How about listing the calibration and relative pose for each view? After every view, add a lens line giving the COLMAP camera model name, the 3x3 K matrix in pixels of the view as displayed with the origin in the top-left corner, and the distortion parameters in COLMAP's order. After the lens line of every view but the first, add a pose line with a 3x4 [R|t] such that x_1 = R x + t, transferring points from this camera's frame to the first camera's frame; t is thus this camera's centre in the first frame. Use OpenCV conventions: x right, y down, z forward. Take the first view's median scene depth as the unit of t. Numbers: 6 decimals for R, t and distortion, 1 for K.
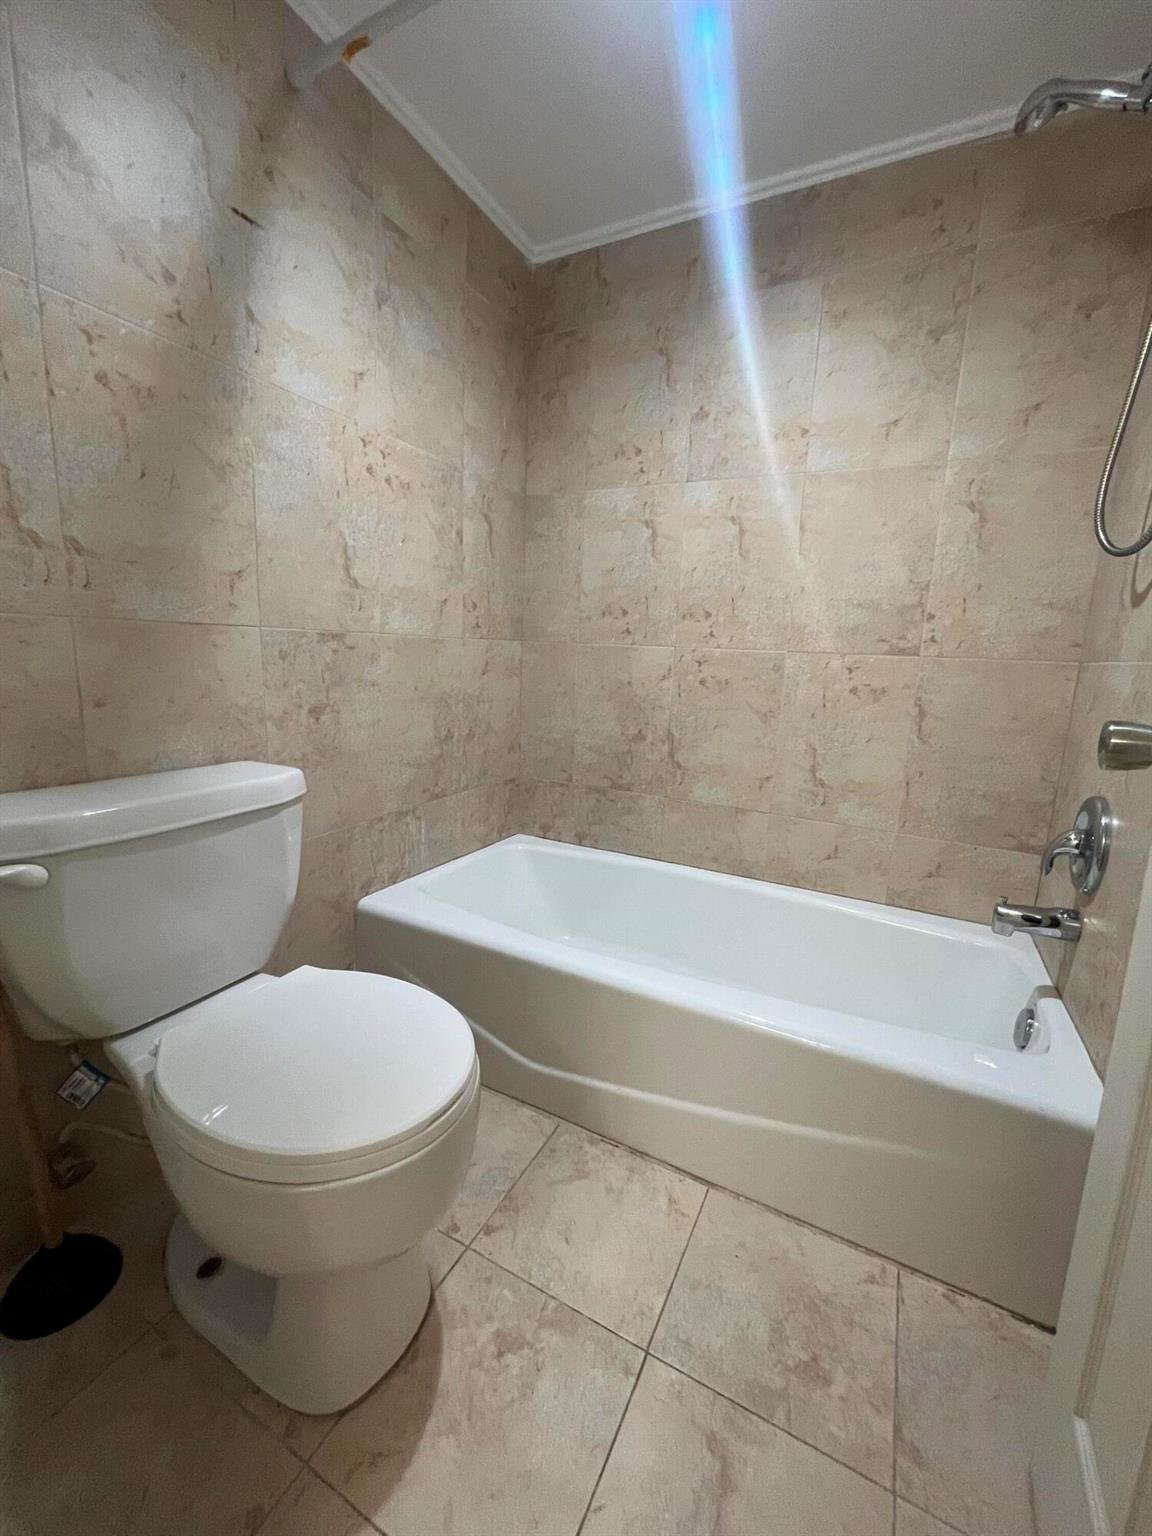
lens RADIAL K [[627.0, 0, 580.7], [0, 627.0, 761.0], [0, 0, 1]] dist [0.000486, -0.000813]
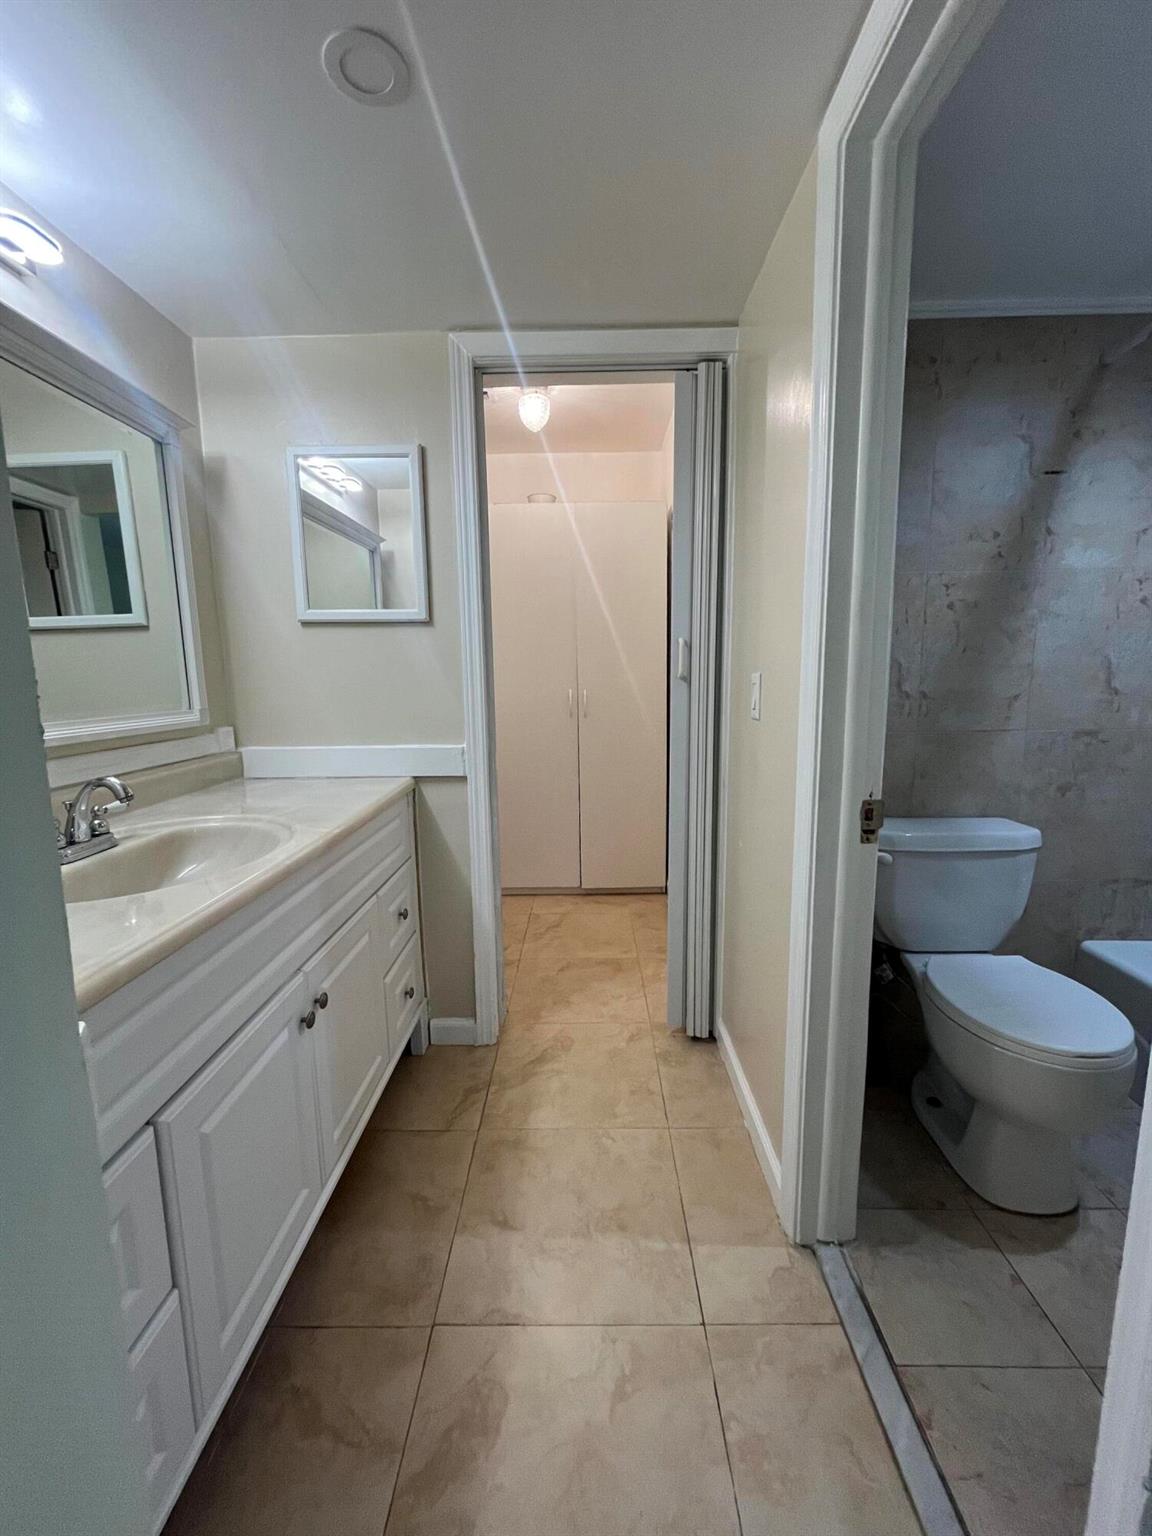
lens RADIAL K [[627.0, 0, 582.5], [0, 627.0, 768.7], [0, 0, 1]] dist [0.000486, -0.000813]
pose [[0.445822, 0.091799, -0.890402, 0.369861], [-0.127387, 0.991110, 0.038400, -0.049023], [0.886011, 0.096306, 0.453552, -0.627019]]
